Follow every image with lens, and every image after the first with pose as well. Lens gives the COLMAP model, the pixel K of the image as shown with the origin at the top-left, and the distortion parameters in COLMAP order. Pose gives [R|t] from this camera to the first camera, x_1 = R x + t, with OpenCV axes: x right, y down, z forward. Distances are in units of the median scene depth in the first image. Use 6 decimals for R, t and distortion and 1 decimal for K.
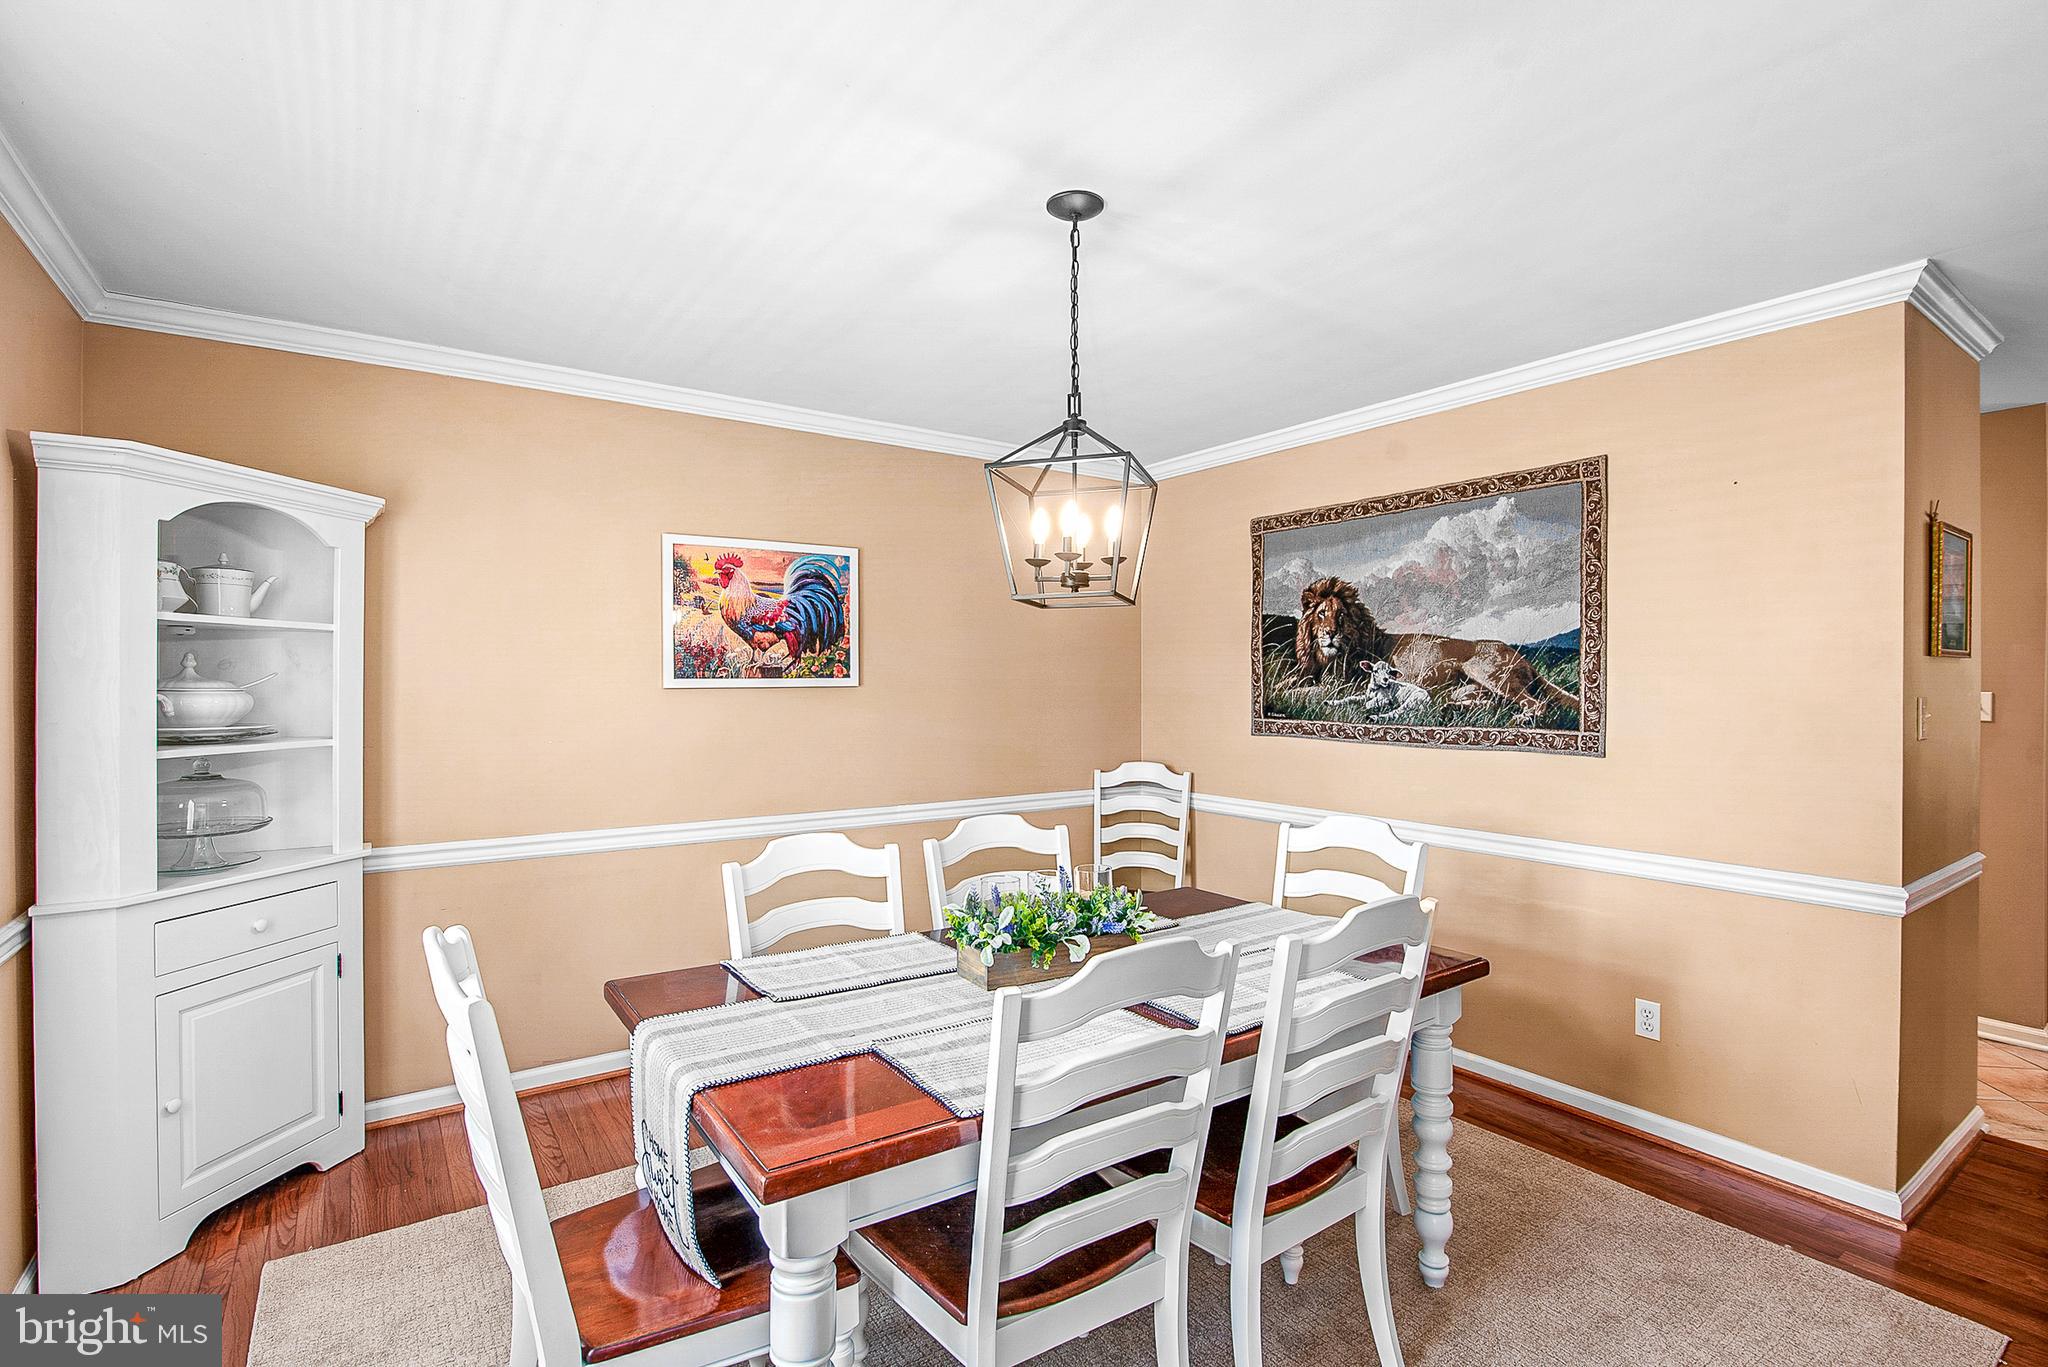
lens RADIAL K [[954.0, 0, 1031.0], [0, 954.0, 685.5], [0, 0, 1]] dist [-0.018316, -0.000144]
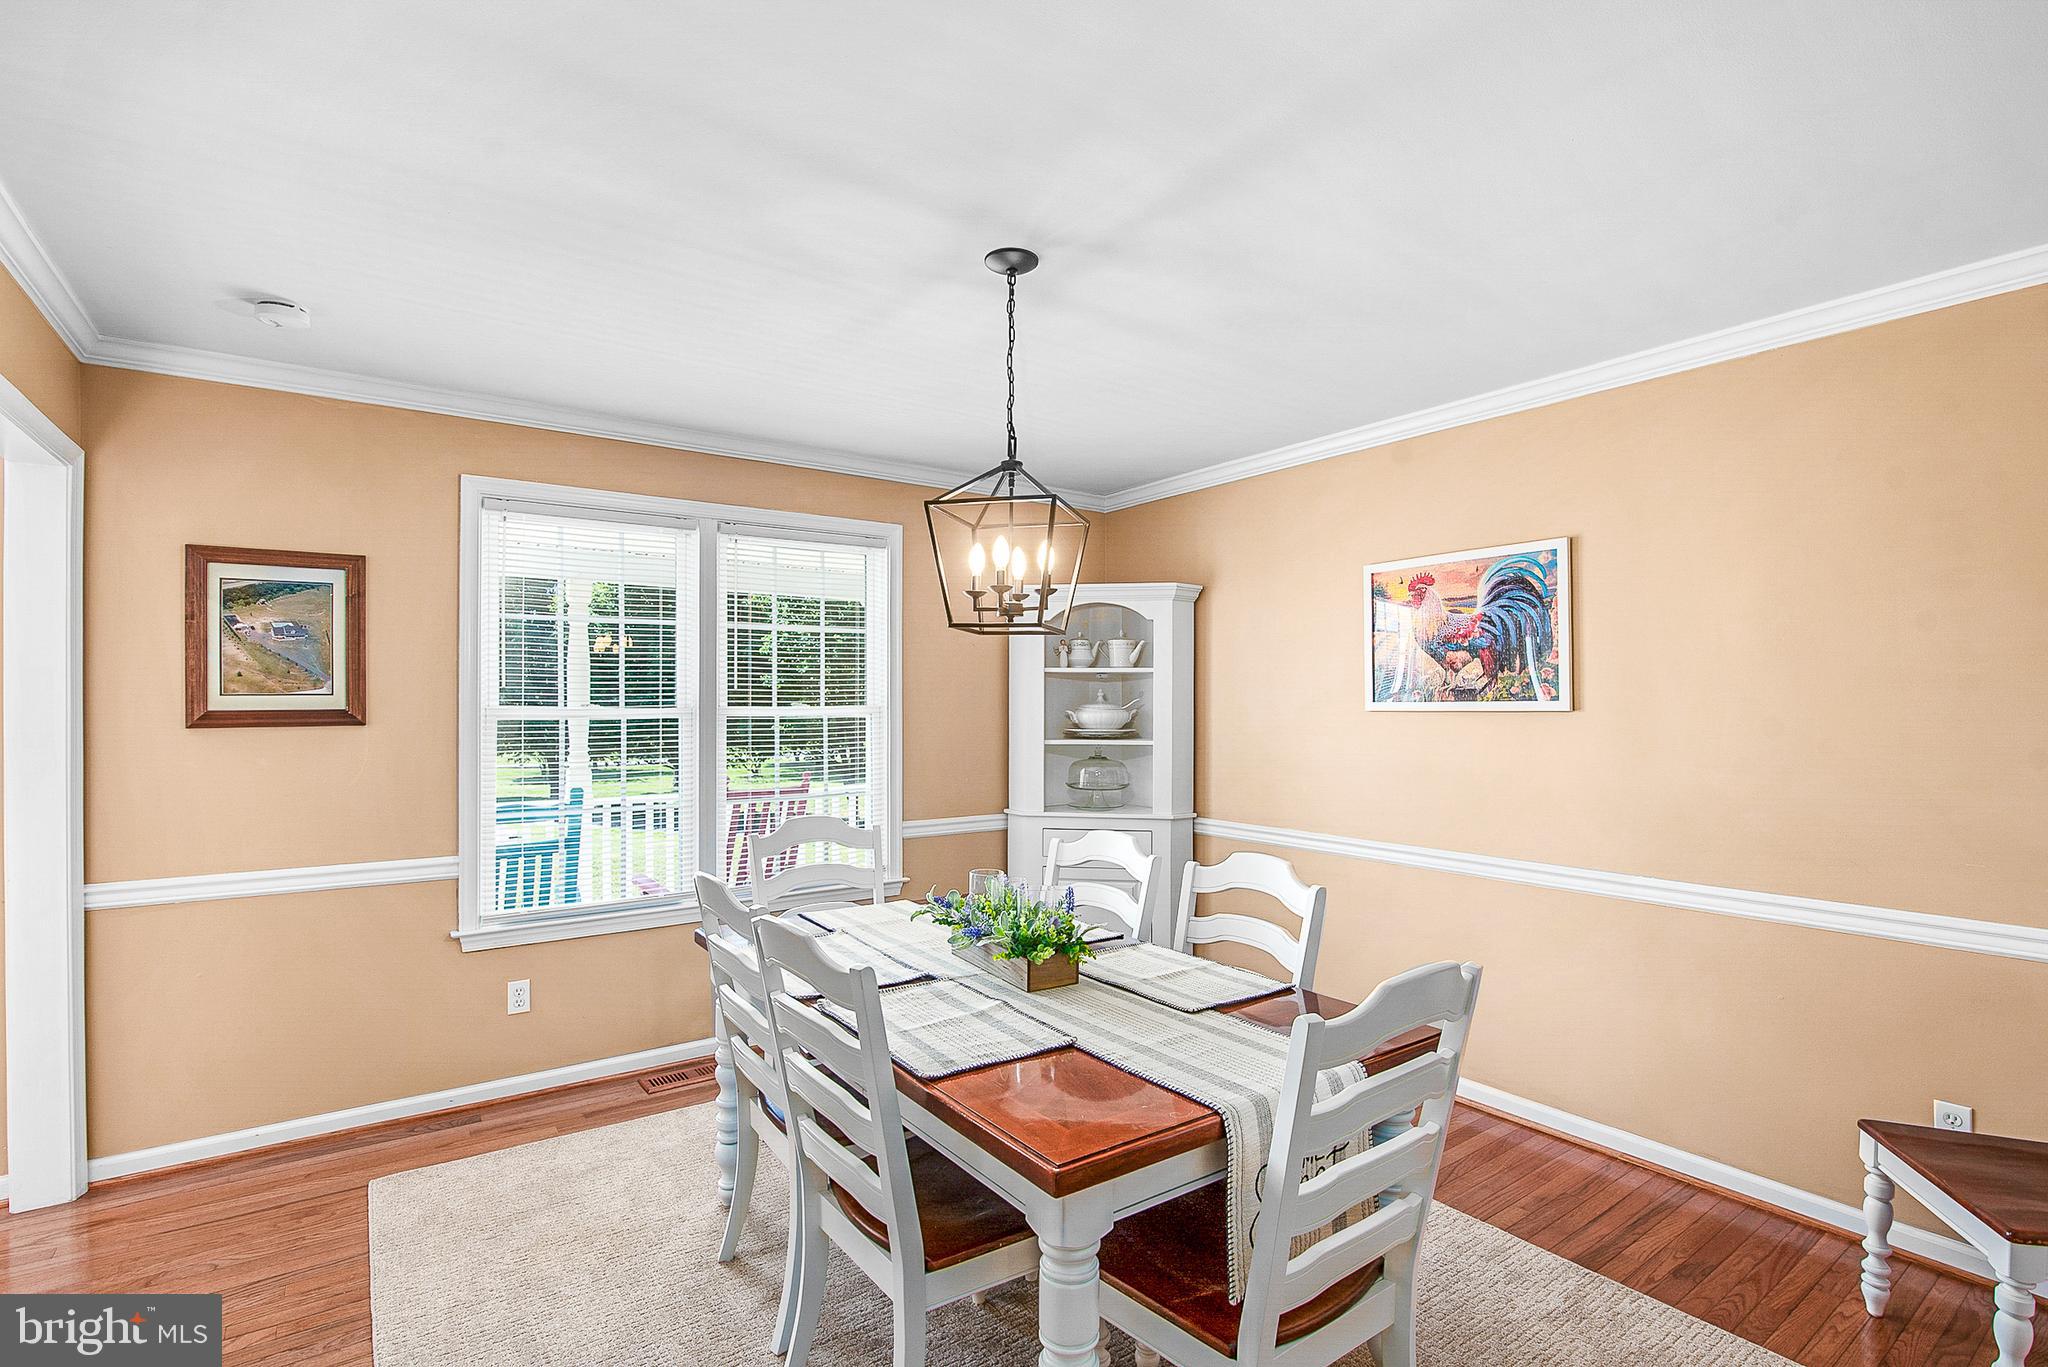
lens RADIAL K [[954.0, 0, 1031.0], [0, 954.0, 685.5], [0, 0, 1]] dist [-0.018316, -0.000144]
pose [[0.005269, -0.024037, -0.999697, 0.631442], [-0.009737, 0.999662, -0.024087, 0.003023], [0.999939, 0.009861, 0.005033, 0.581989]]
